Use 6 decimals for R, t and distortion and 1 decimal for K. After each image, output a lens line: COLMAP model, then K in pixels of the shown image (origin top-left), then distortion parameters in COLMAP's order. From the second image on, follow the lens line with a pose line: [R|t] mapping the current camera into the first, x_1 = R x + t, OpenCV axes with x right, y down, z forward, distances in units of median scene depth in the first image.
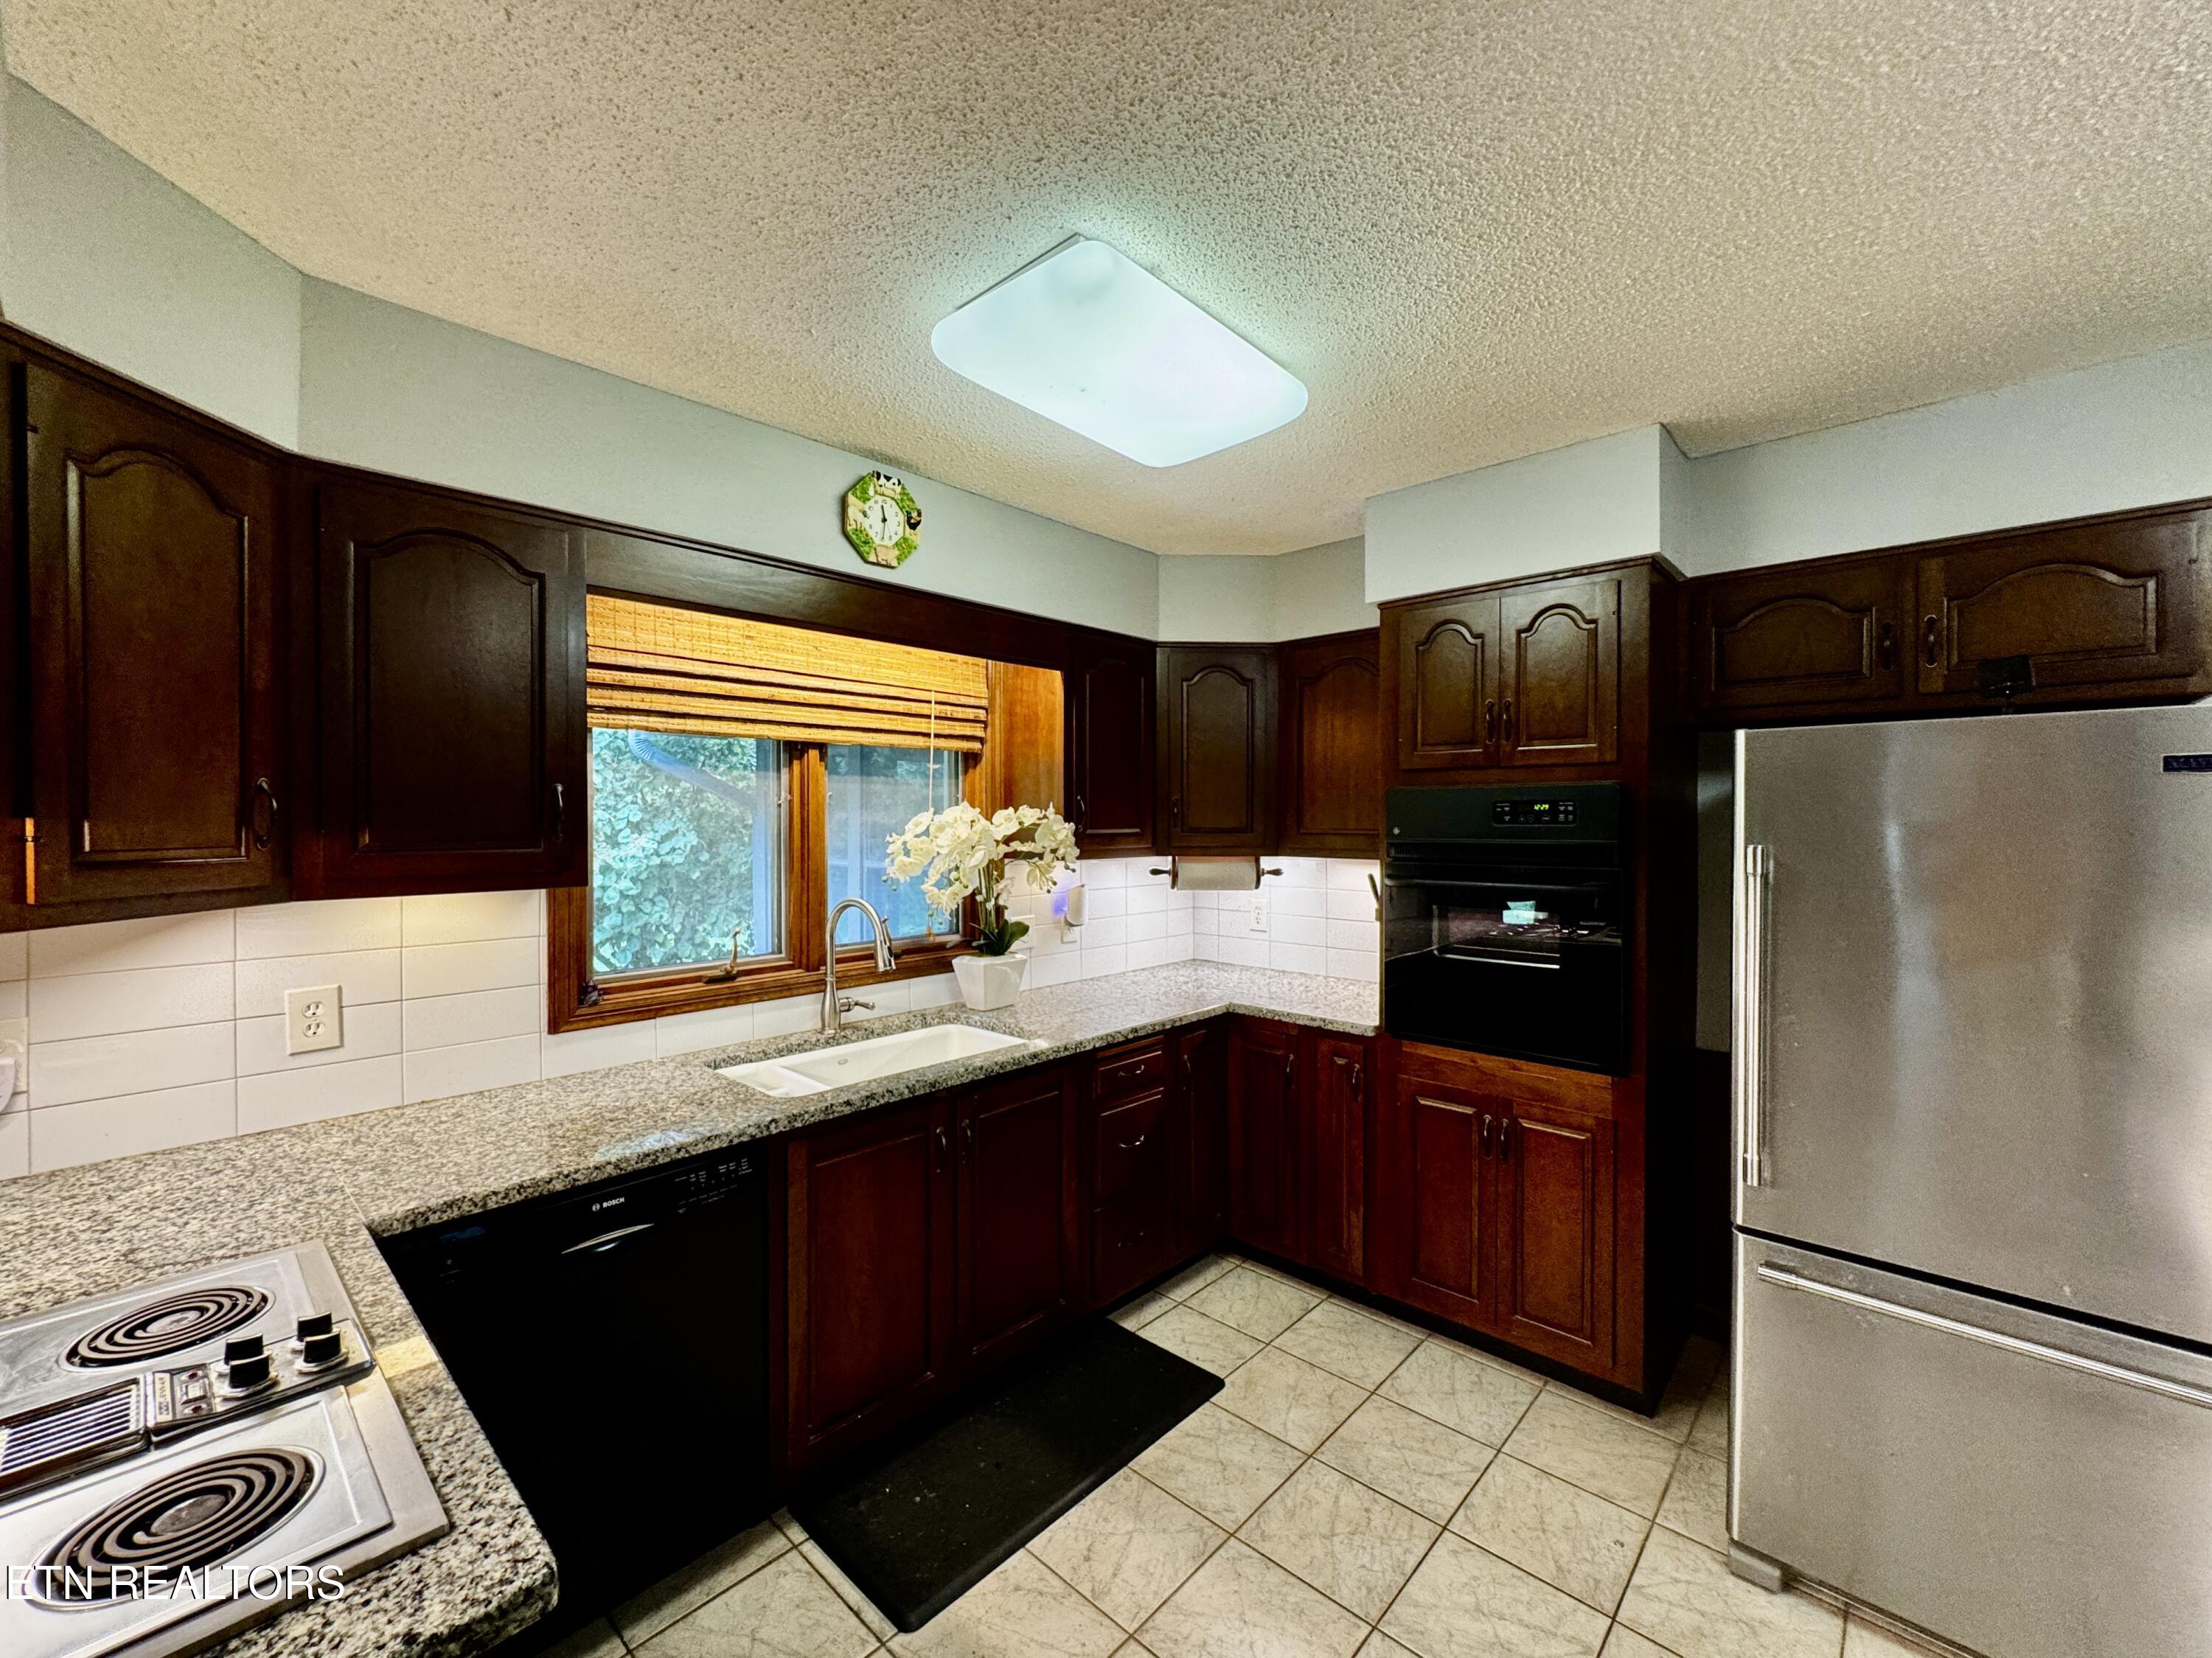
lens RADIAL K [[888.7, 0, 1109.4], [0, 888.7, 831.0], [0, 0, 1]] dist [-0.001438, -0.000123]
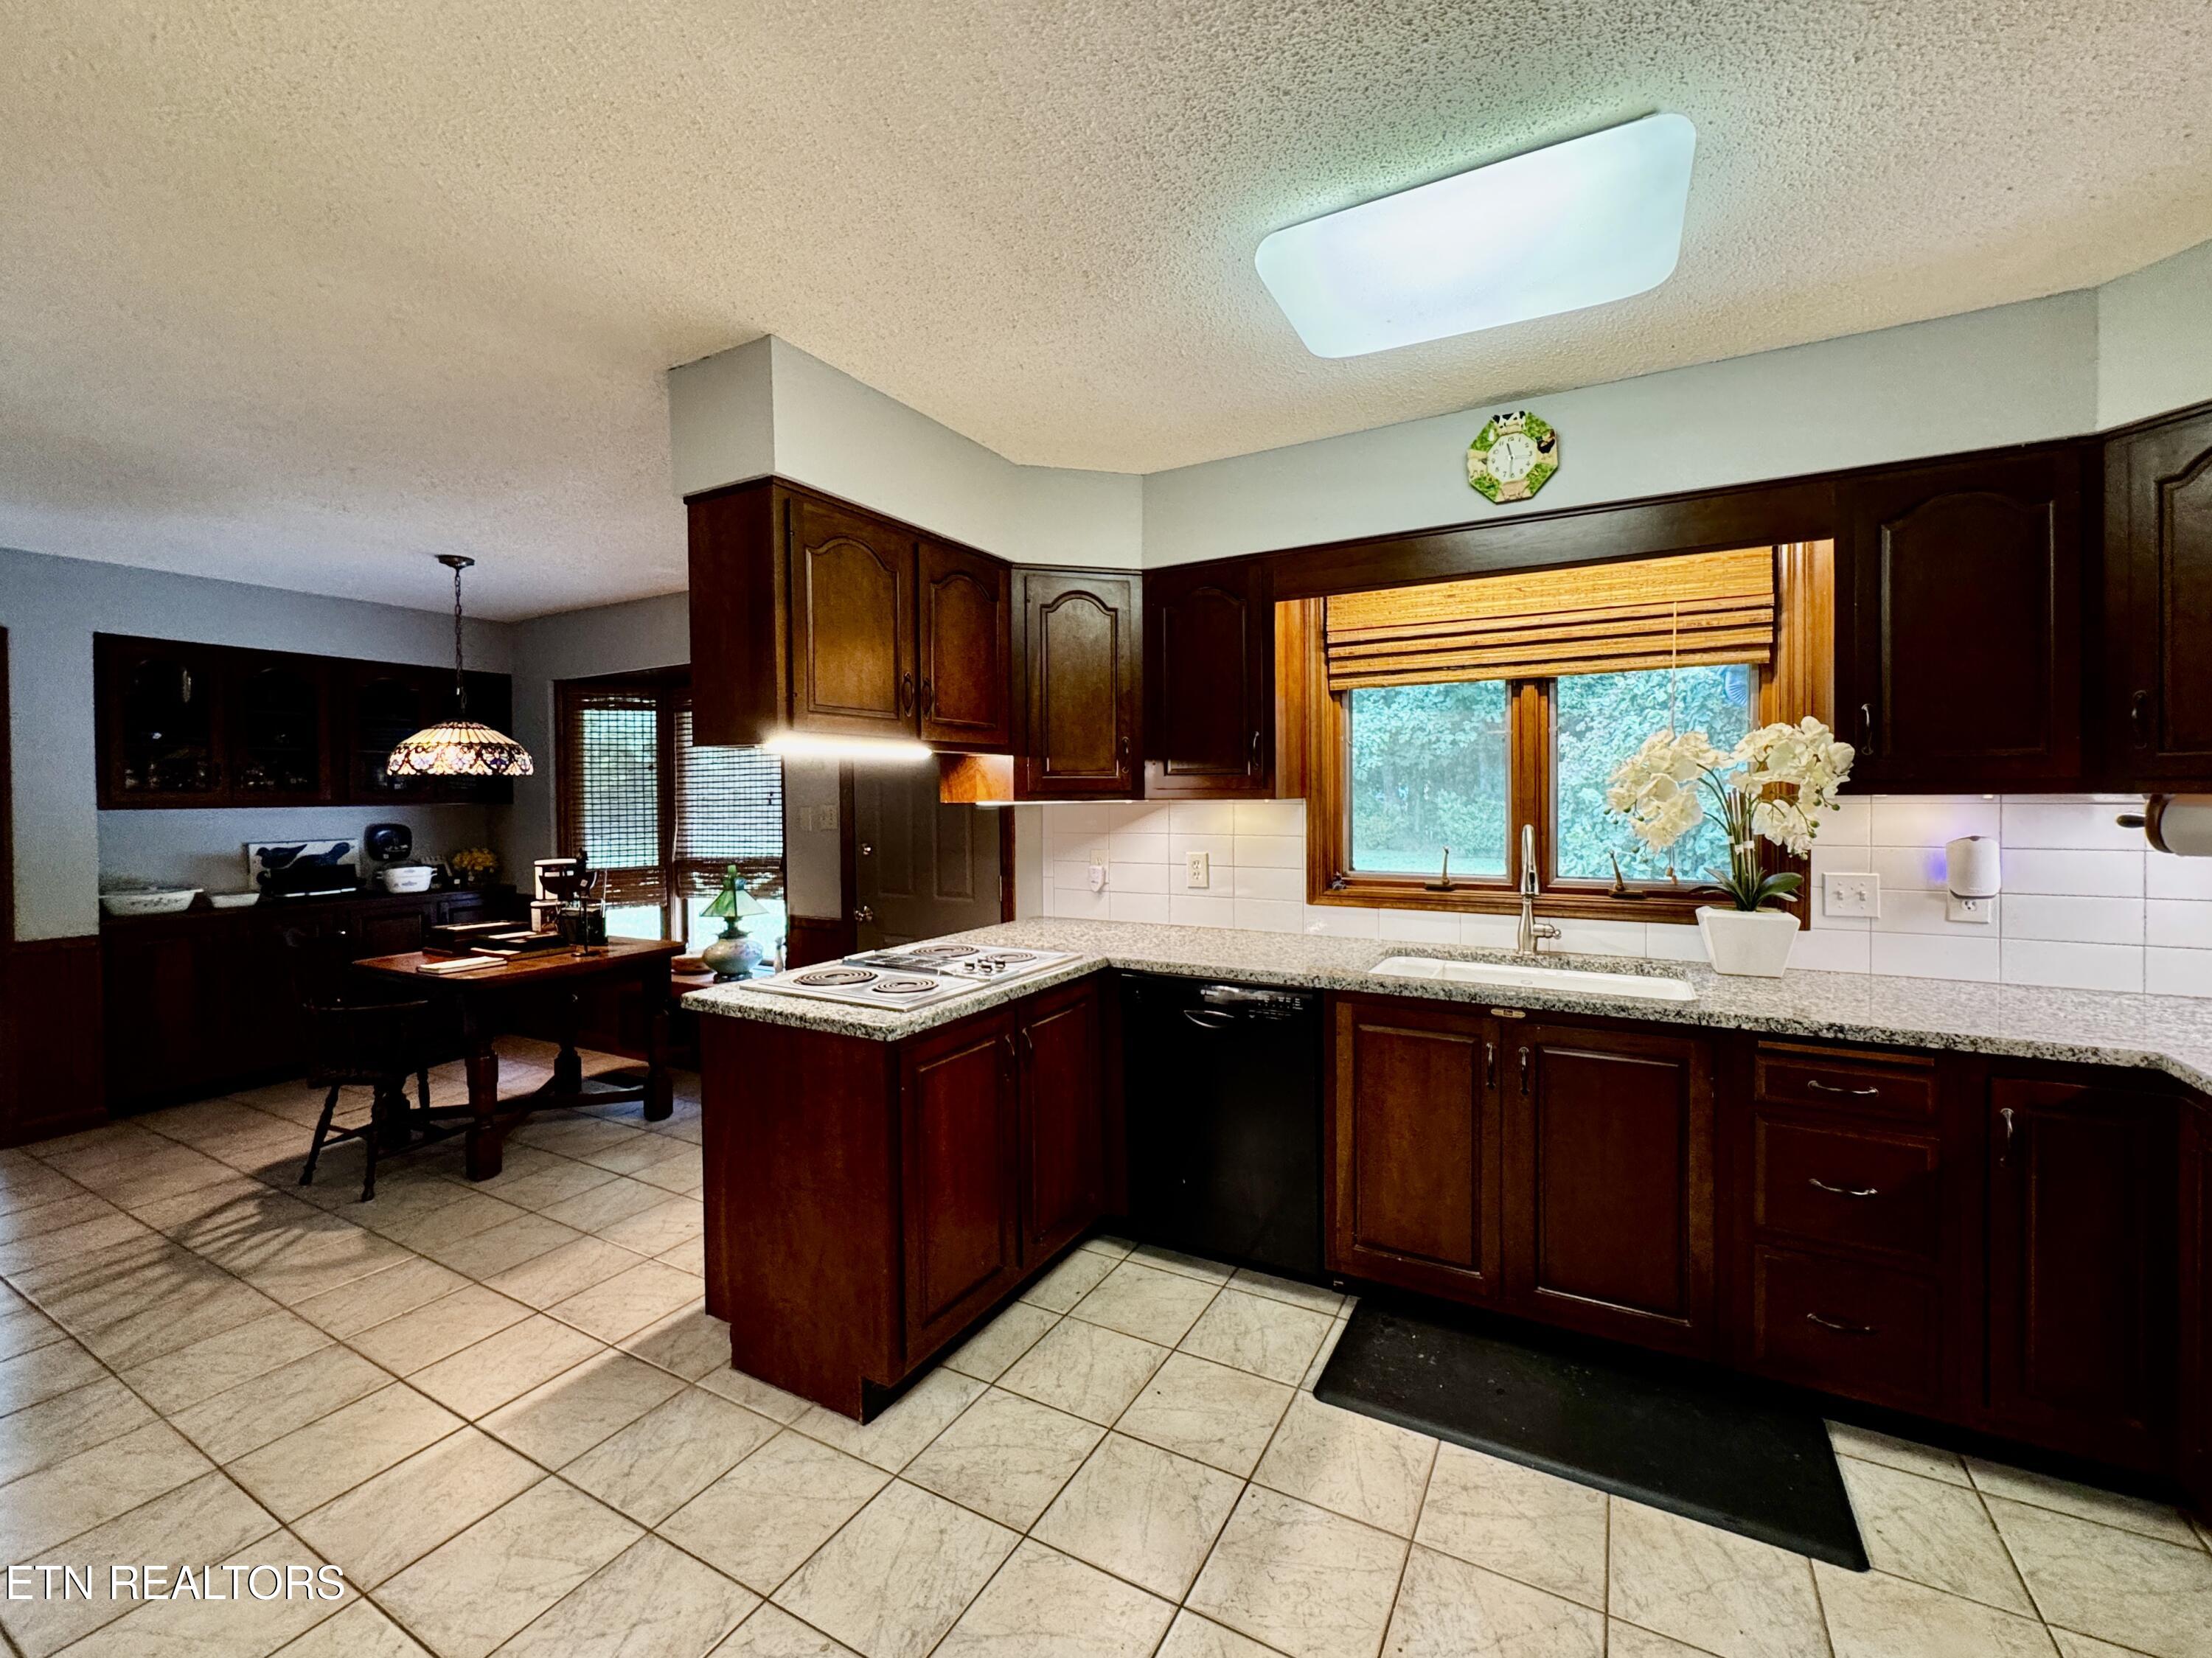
lens RADIAL K [[905.6, 0, 1137.3], [0, 905.6, 805.9], [0, 0, 1]] dist [-0.002989, -0.000250]
pose [[0.257981, 0.013615, -0.966054, 0.639842], [-0.004672, 0.999907, 0.012845, 0.043064], [0.966139, 0.001200, 0.258020, 0.301491]]
